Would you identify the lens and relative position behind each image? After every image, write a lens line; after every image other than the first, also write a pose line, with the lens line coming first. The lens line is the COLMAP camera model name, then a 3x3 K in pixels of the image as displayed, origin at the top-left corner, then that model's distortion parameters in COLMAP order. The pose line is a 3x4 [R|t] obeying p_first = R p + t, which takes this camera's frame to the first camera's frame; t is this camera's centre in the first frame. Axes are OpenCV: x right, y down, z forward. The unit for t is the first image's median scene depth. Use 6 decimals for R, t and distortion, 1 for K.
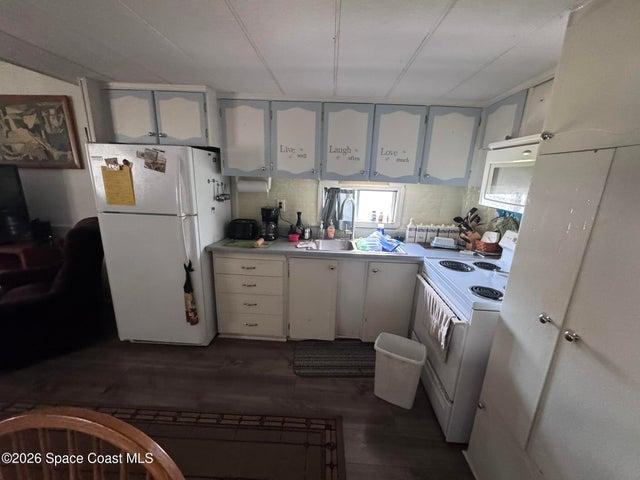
lens RADIAL K [[256.8, 0, 320.3], [0, 256.8, 239.8], [0, 0, 1]] dist [-0.003705, 0.000280]
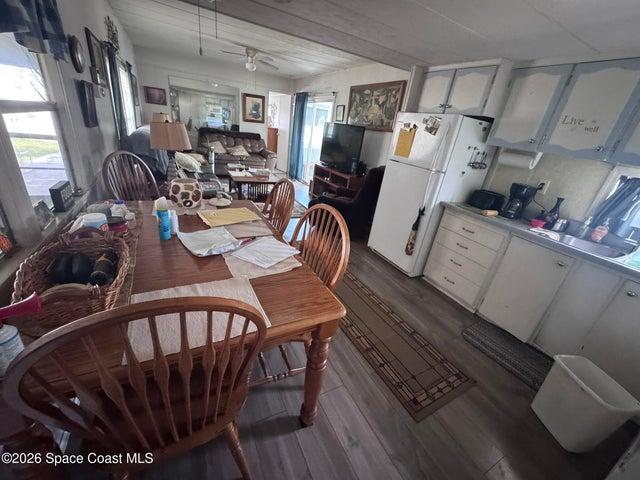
lens RADIAL K [[256.8, 0, 319.3], [0, 256.8, 239.9], [0, 0, 1]] dist [-0.003705, 0.000280]
pose [[0.506628, 0.379420, -0.774189, 0.259977], [-0.321858, 0.916274, 0.238431, 0.088660], [0.799834, 0.128383, 0.586330, -0.145372]]
